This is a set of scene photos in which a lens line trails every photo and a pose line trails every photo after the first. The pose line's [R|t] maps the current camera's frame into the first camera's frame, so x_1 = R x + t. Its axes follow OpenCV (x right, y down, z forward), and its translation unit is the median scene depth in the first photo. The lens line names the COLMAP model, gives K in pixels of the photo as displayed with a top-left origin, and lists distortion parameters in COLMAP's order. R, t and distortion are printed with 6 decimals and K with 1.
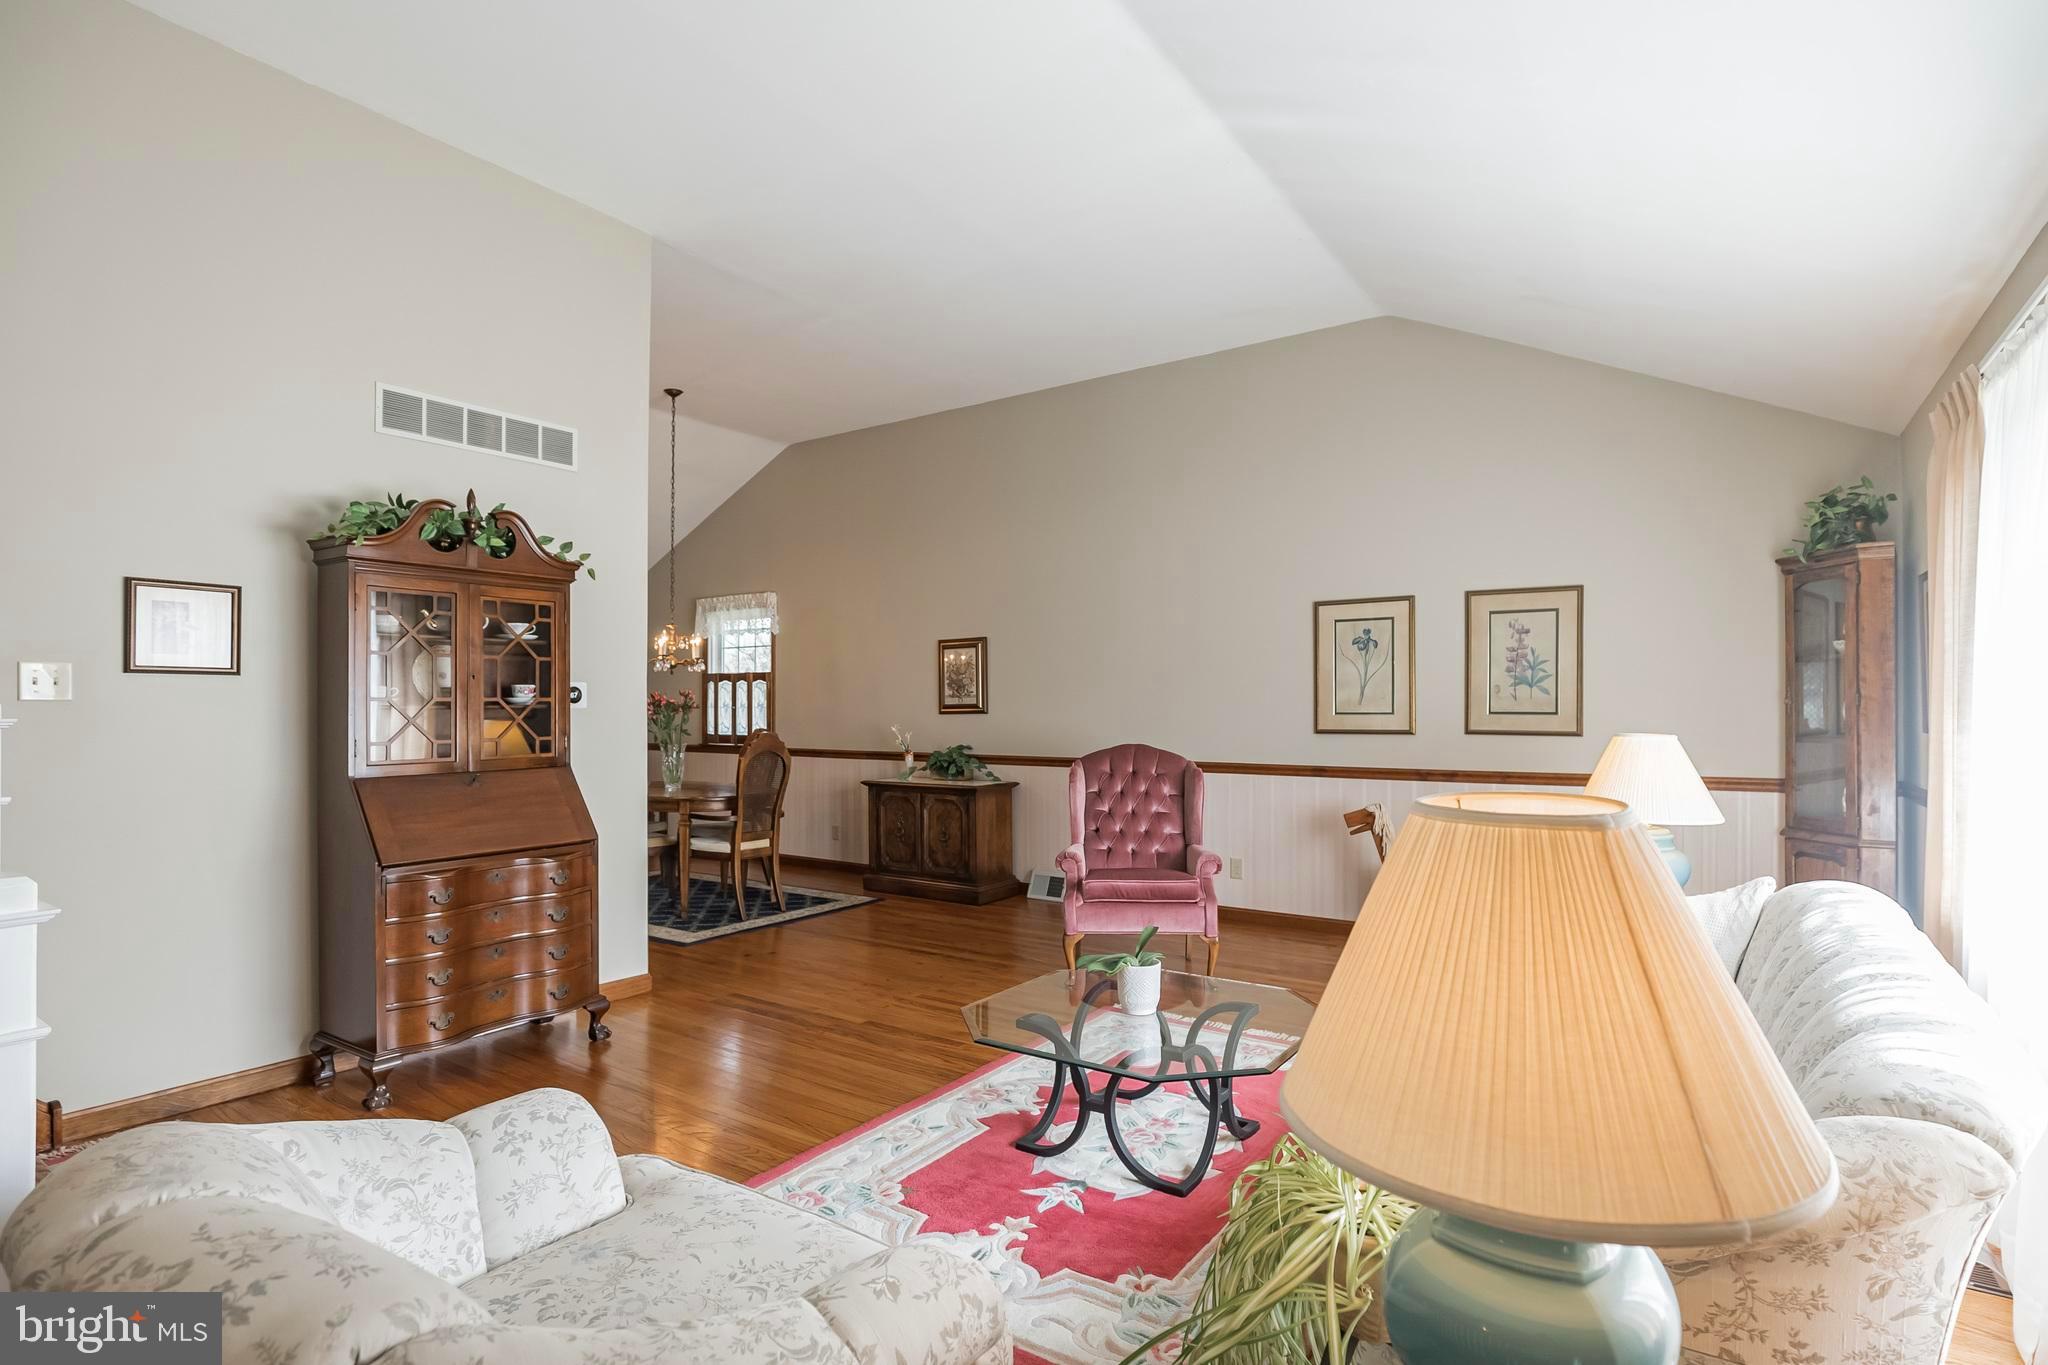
lens RADIAL K [[981.6, 0, 1032.4], [0, 981.6, 701.1], [0, 0, 1]] dist [0.001077, 0.000014]
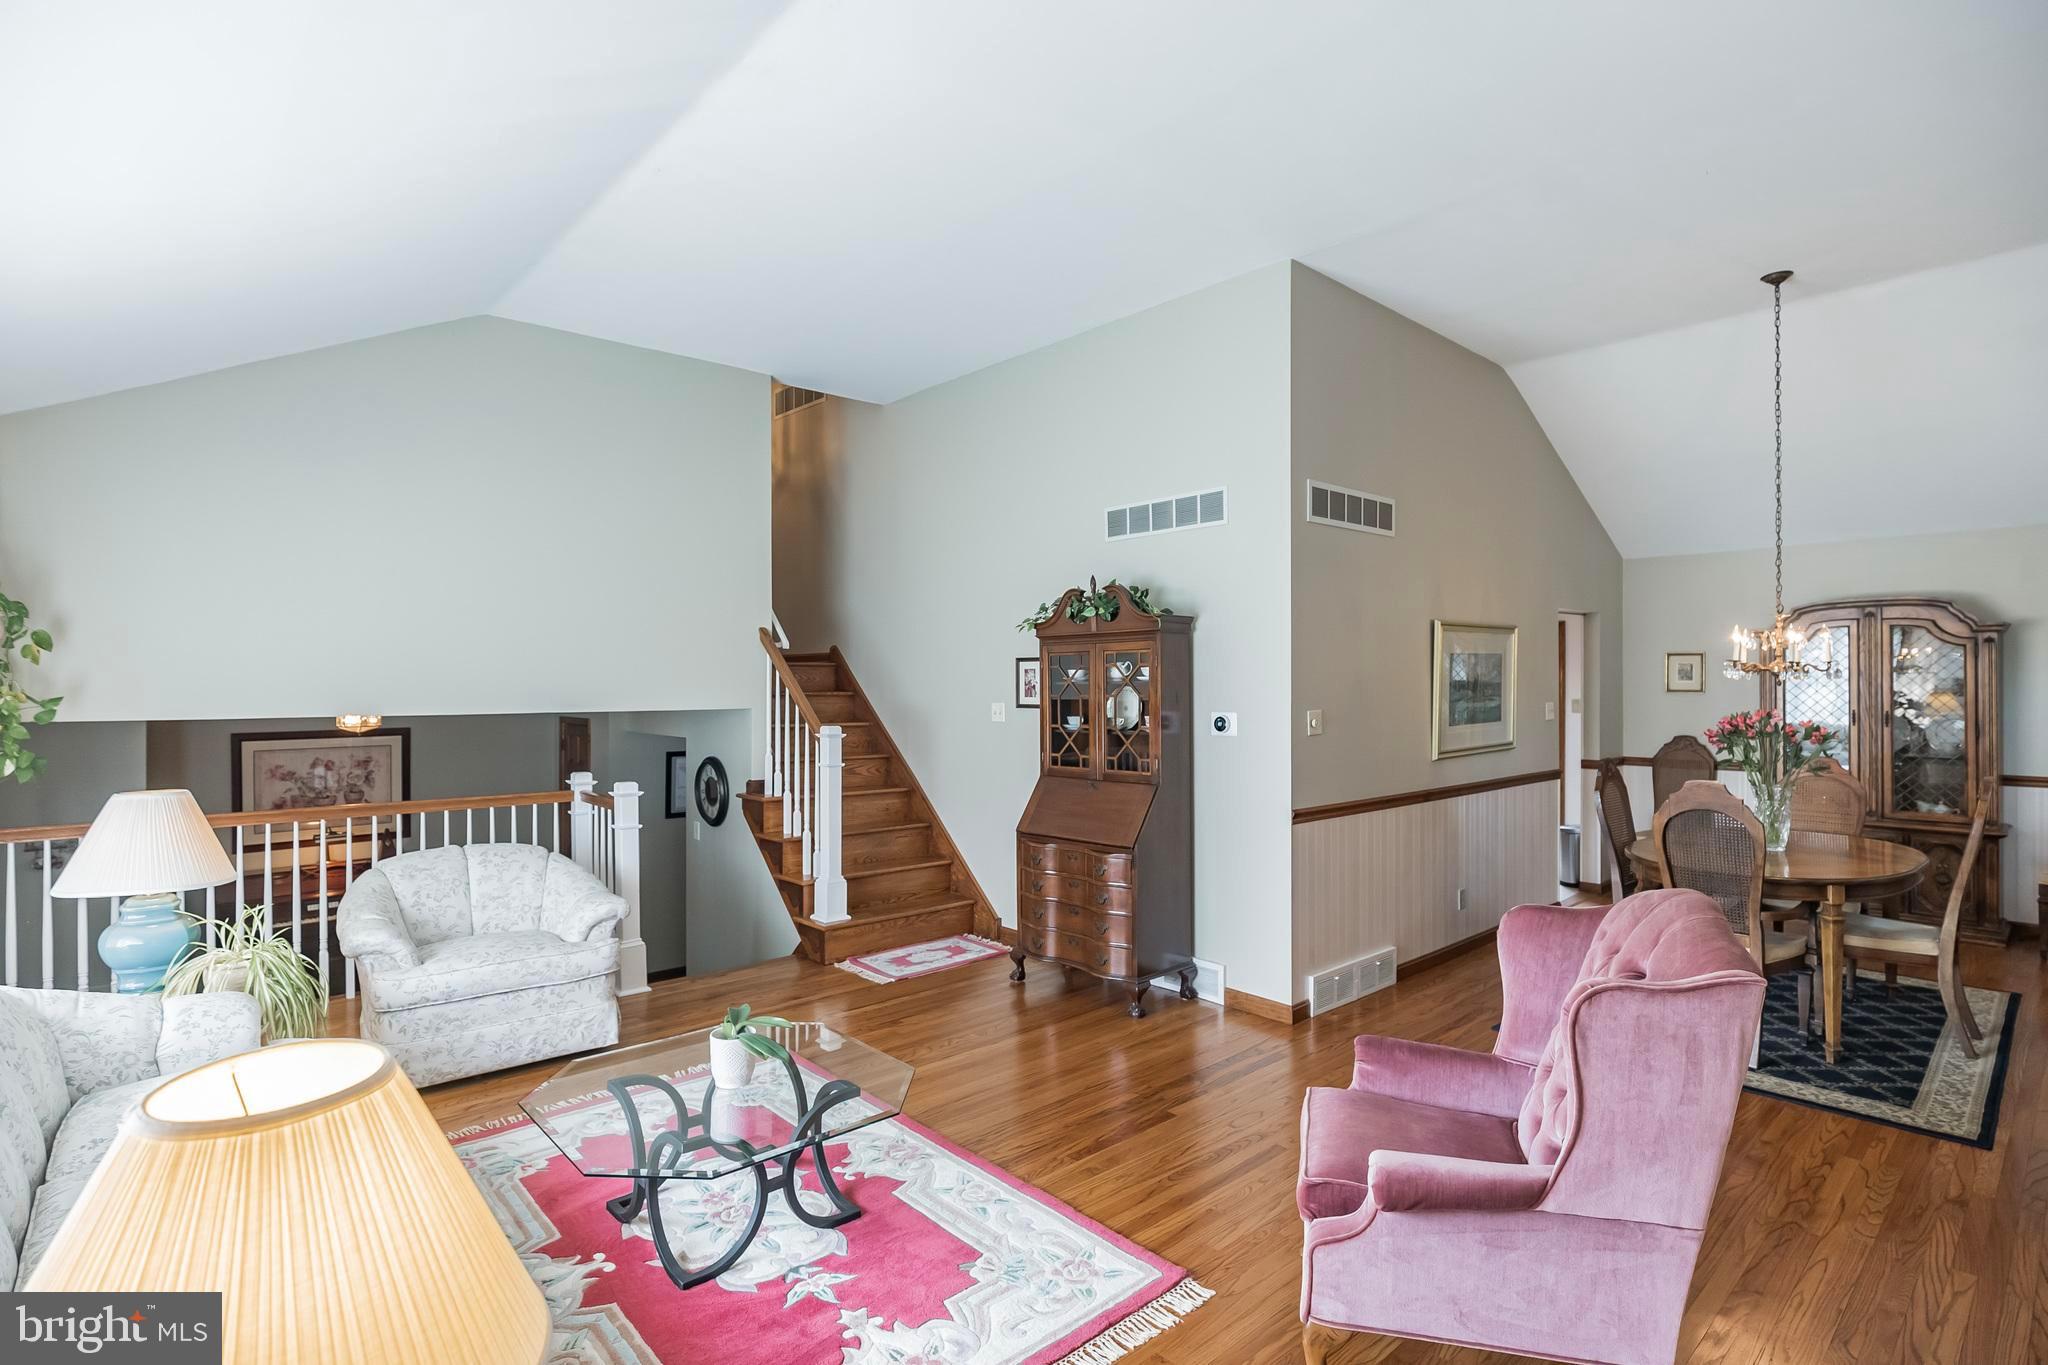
lens RADIAL K [[981.6, 0, 1031.5], [0, 981.6, 681.8], [0, 0, 1]] dist [0.001077, 0.000014]
pose [[-0.220691, -0.007996, -0.975311, 0.789261], [0.005117, 0.999943, -0.009356, -0.051209], [0.975330, -0.007055, -0.220637, 1.205814]]
